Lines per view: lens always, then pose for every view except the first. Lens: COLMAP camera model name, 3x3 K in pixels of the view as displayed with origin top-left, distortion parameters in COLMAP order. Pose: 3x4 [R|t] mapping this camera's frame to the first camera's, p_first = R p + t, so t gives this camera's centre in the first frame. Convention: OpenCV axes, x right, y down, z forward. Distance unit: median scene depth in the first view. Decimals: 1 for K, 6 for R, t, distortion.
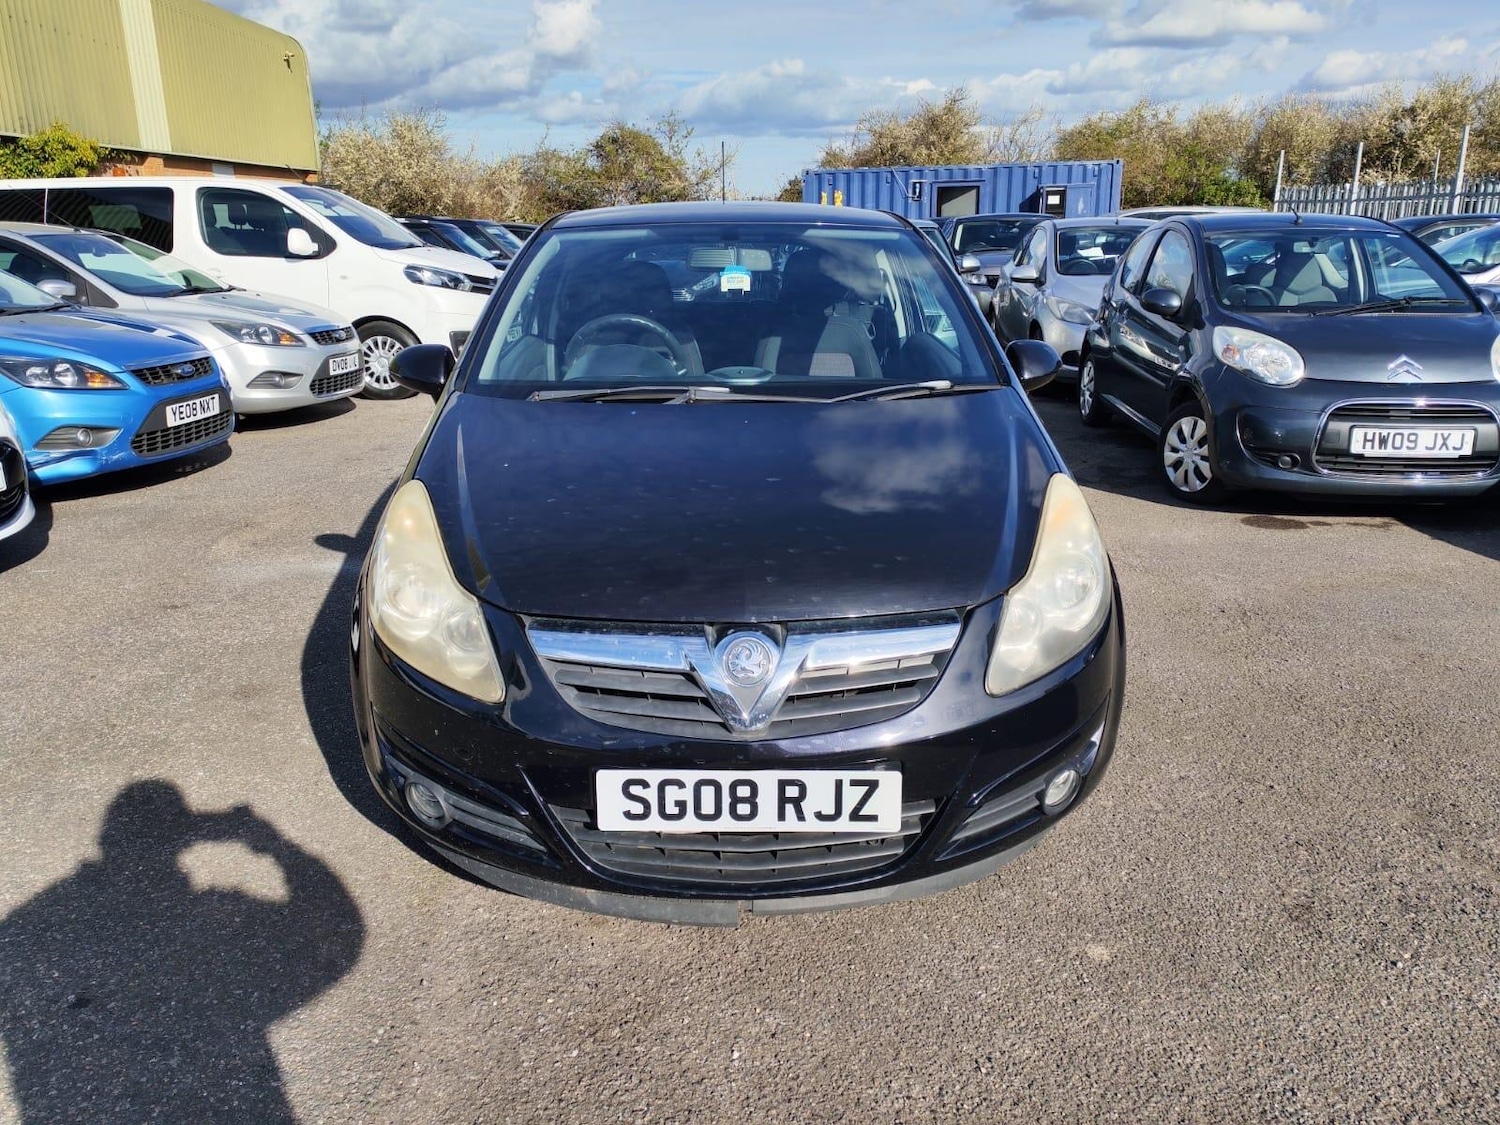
lens RADIAL K [[1135.2, 0, 759.0], [0, 1135.2, 559.5], [0, 0, 1]] dist [0.059872, -0.074626]
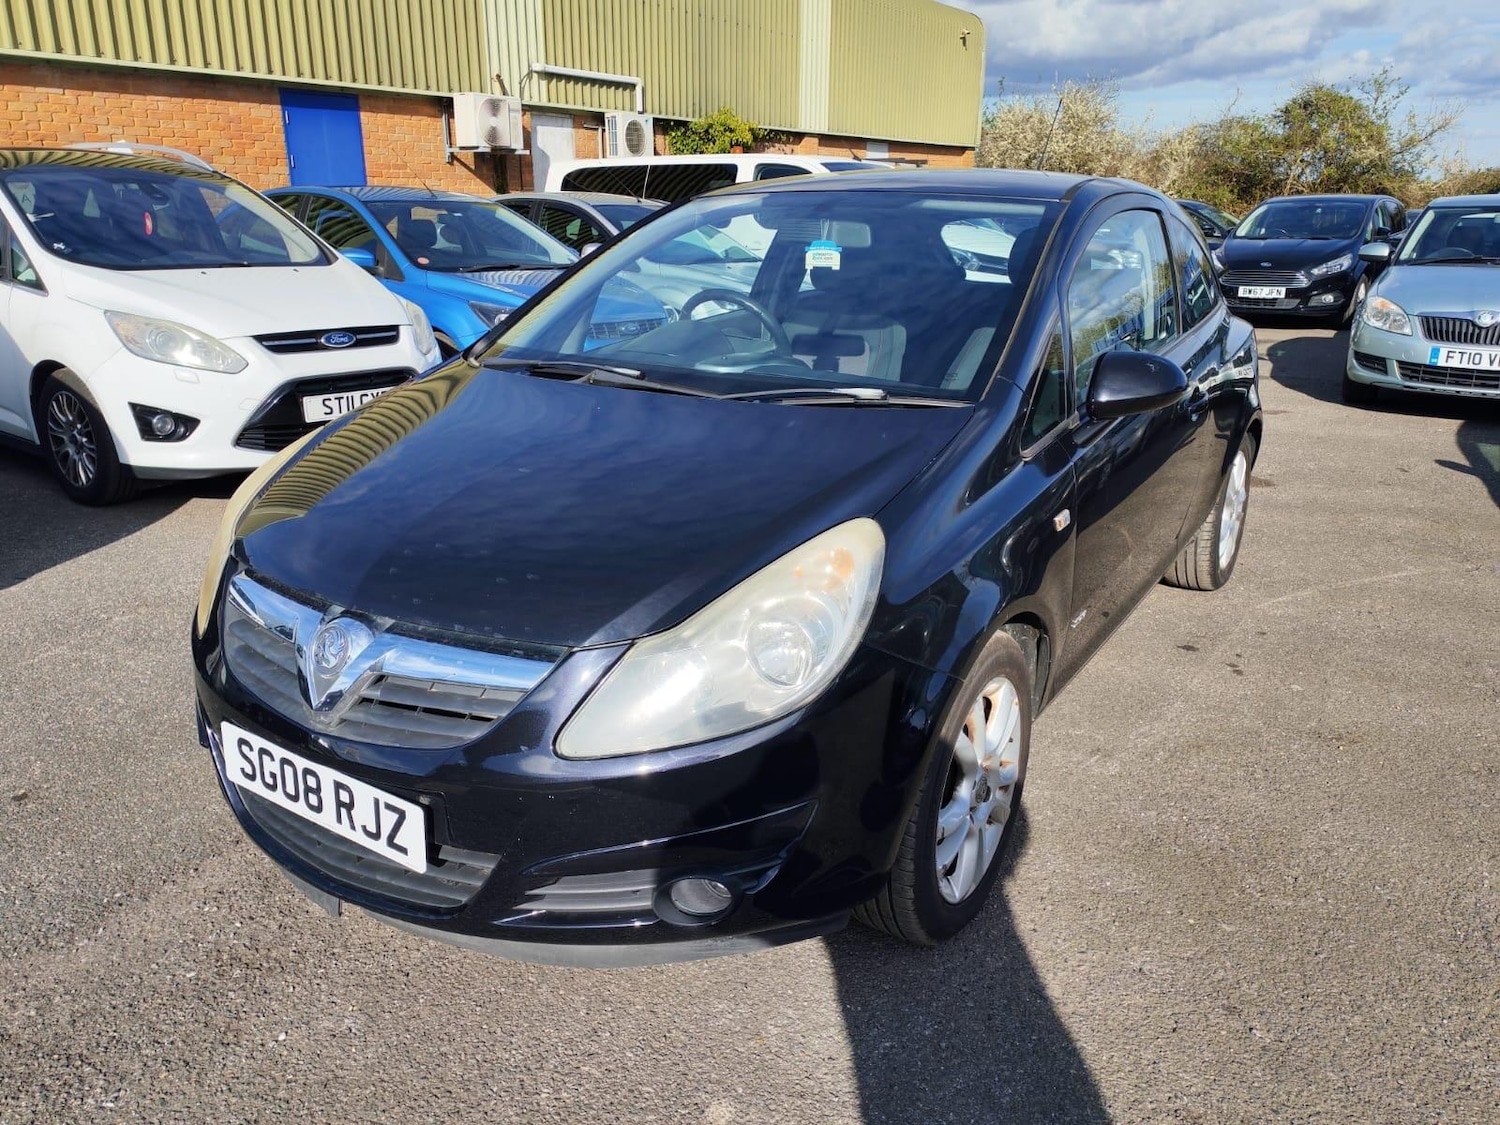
lens RADIAL K [[1135.2, 0, 744.8], [0, 1135.2, 583.7], [0, 0, 1]] dist [0.059872, -0.074626]
pose [[0.825098, 0.191545, -0.531530, 0.095822], [-0.170622, 0.981329, 0.088779, -0.014038], [0.538611, 0.017439, 0.842374, 0.041973]]
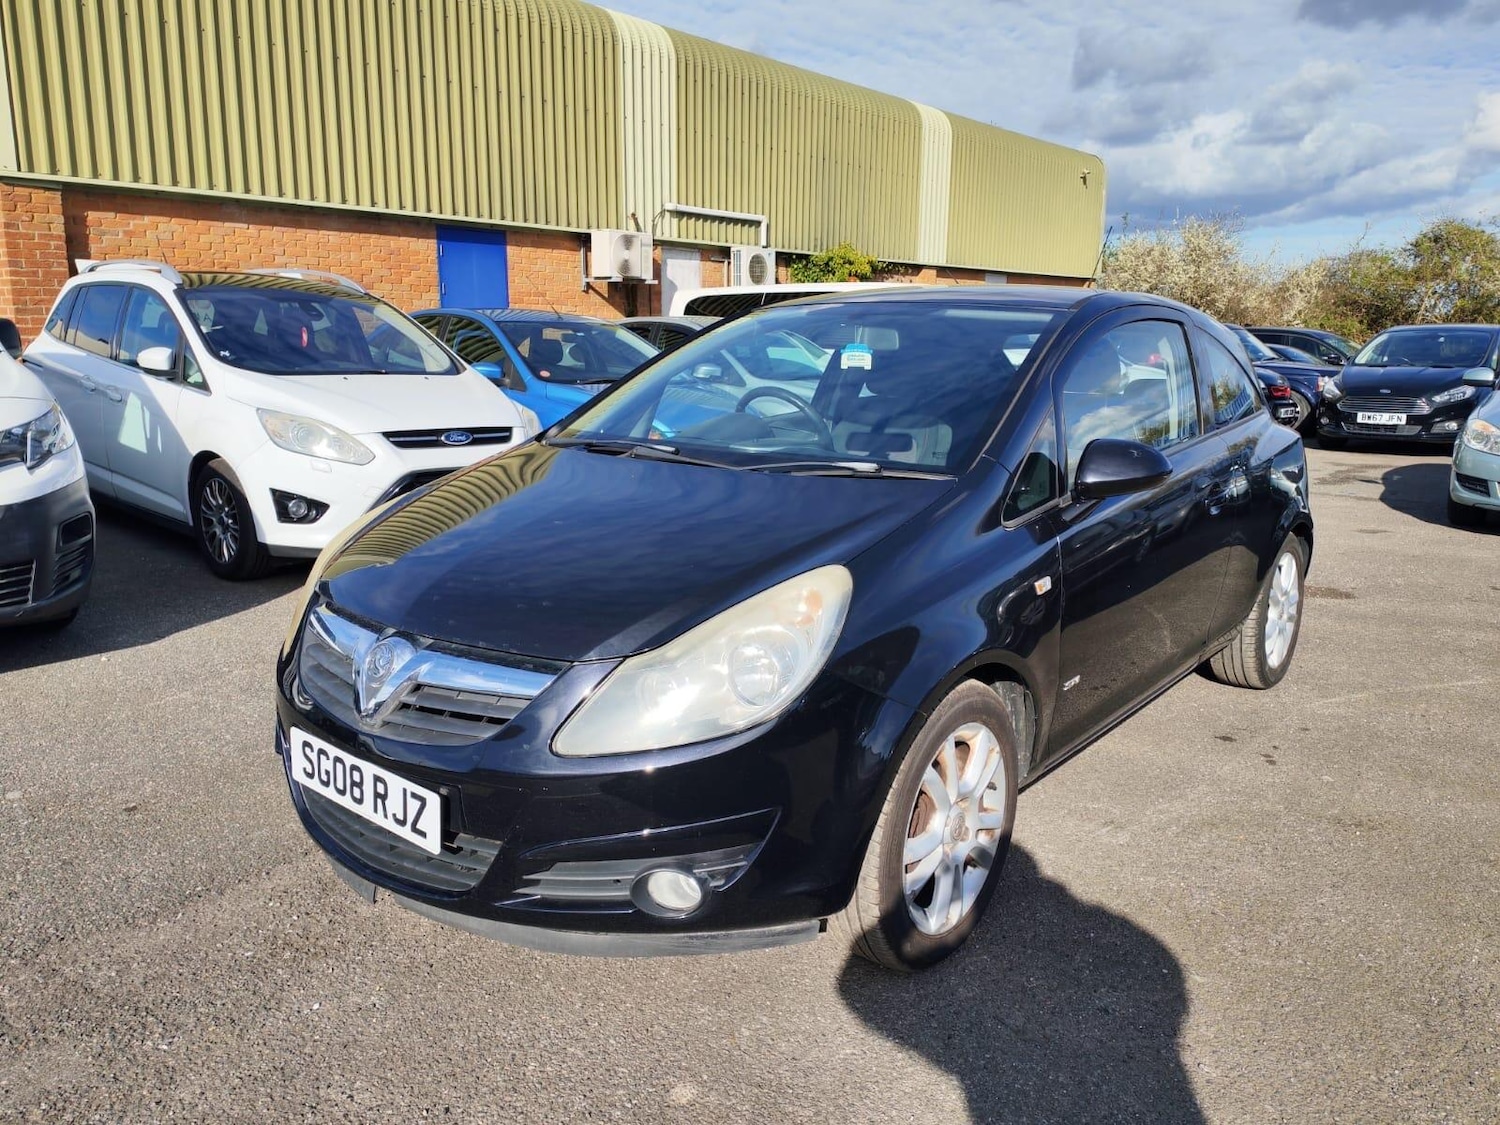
lens RADIAL K [[1135.2, 0, 754.4], [0, 1135.2, 567.1], [0, 0, 1]] dist [0.059872, -0.074626]
pose [[0.760352, 0.149467, -0.632080, 0.118763], [-0.199972, 0.979761, -0.008871, -0.009317], [0.617962, 0.133144, 0.774852, 0.037349]]
